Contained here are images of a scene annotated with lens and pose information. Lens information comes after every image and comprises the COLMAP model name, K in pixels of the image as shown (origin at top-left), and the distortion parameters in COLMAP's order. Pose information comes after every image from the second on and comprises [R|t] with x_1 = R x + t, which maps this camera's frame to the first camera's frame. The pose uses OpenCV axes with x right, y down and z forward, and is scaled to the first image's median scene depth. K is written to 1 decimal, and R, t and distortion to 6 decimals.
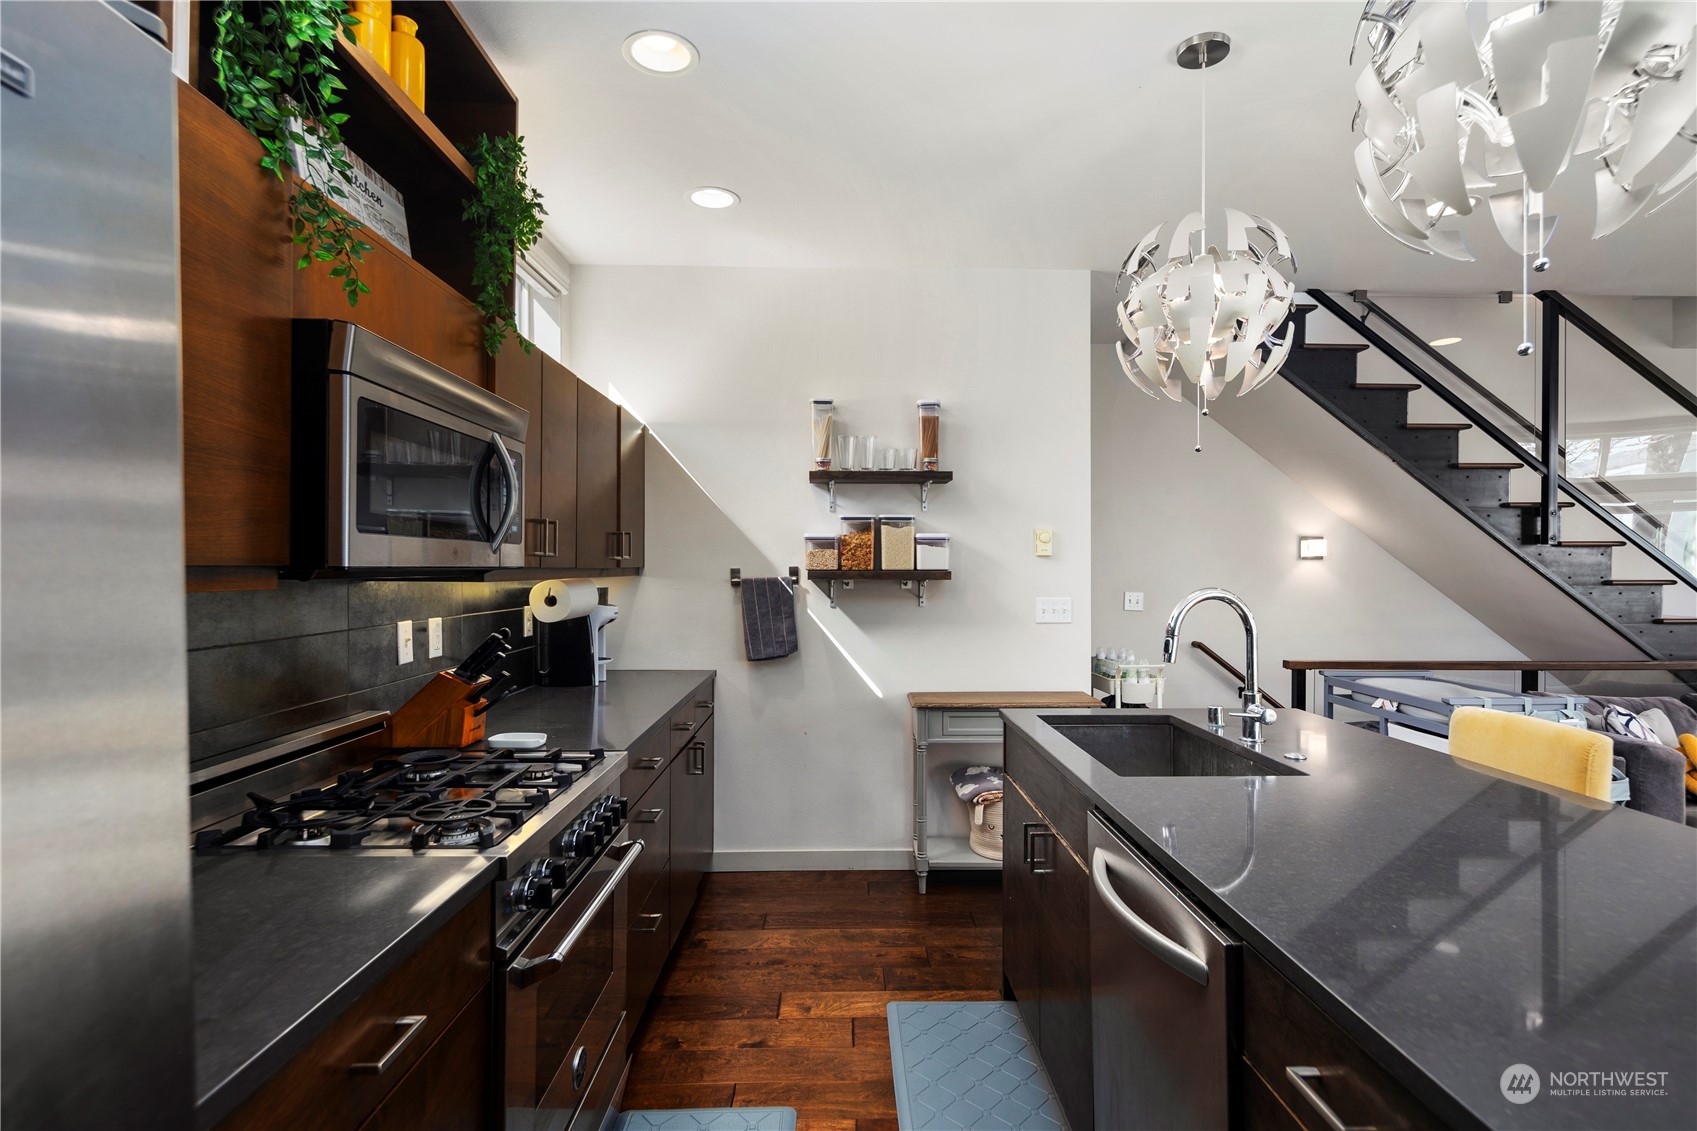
lens RADIAL K [[830.3, 0, 855.5], [0, 830.3, 571.6], [0, 0, 1]] dist [0.003657, -0.000428]
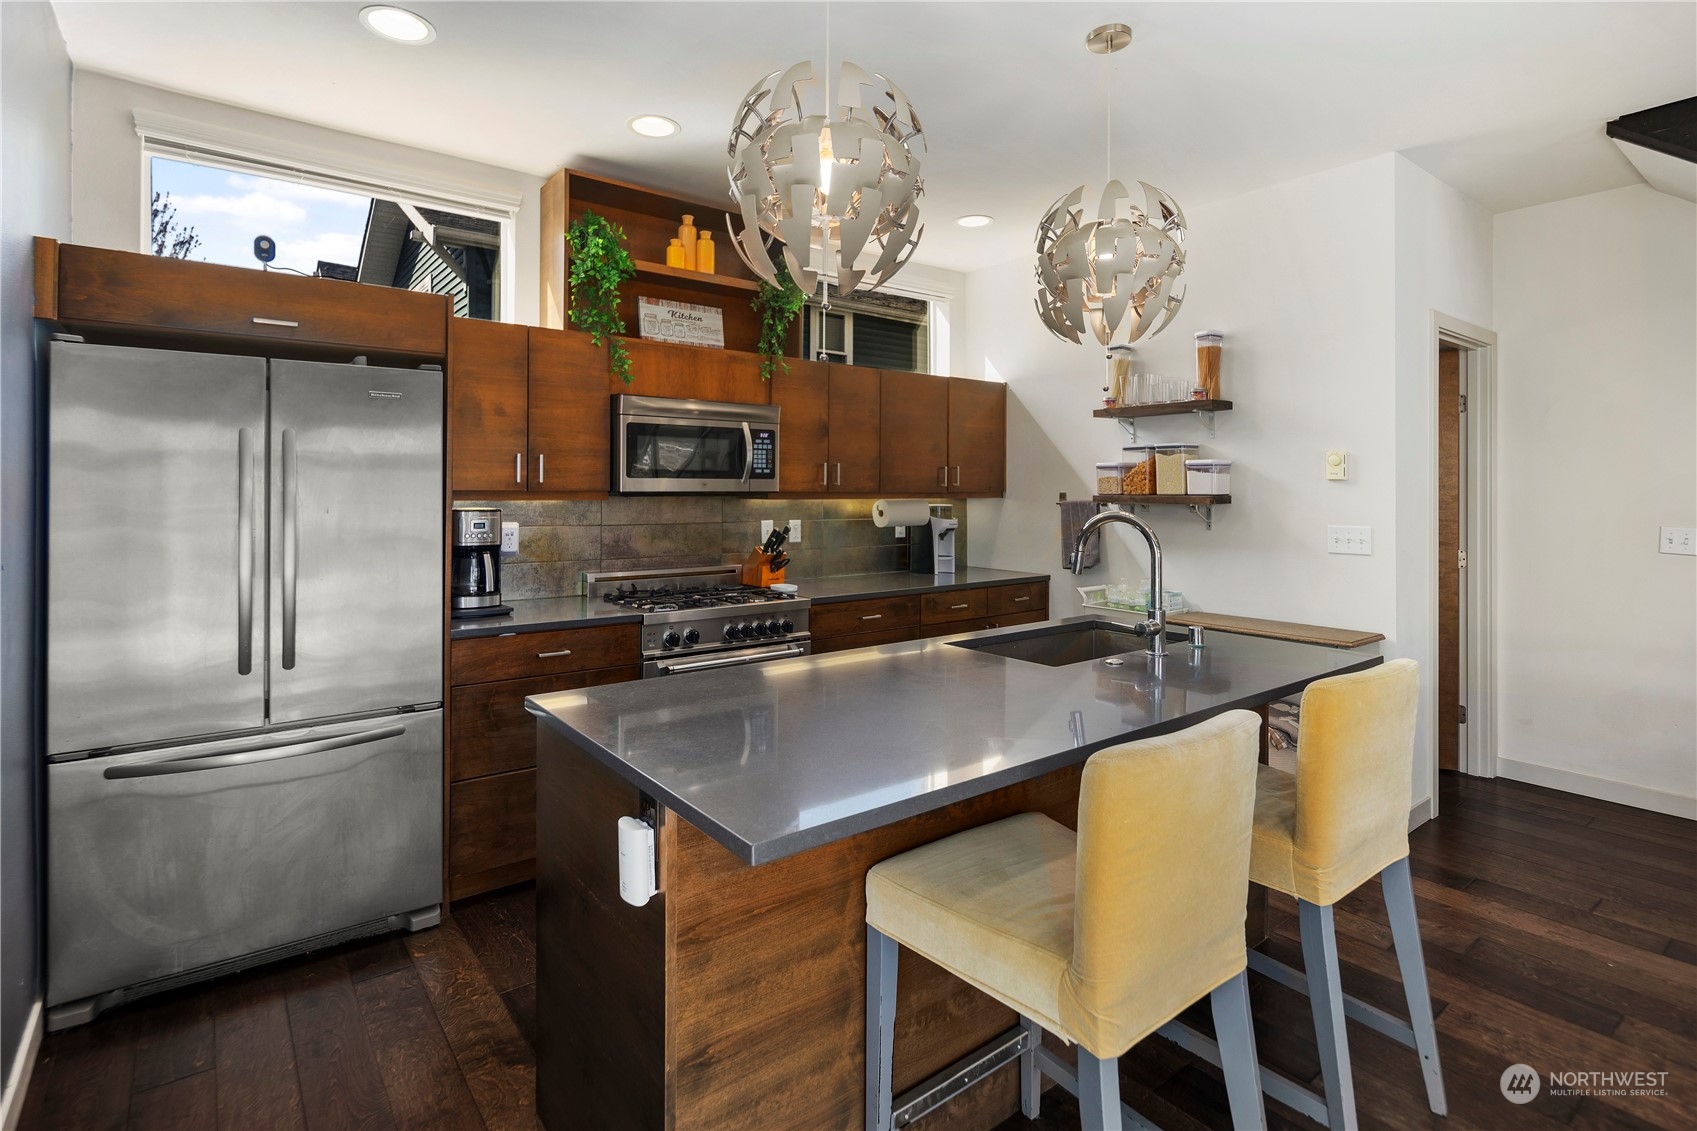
lens RADIAL K [[830.3, 0, 847.3], [0, 830.3, 485.6], [0, 0, 1]] dist [0.003657, -0.000428]
pose [[0.590218, -0.004676, -0.807231, 0.660641], [-0.005491, 0.999937, -0.009807, -0.000693], [0.807225, 0.010220, 0.590155, 0.024727]]
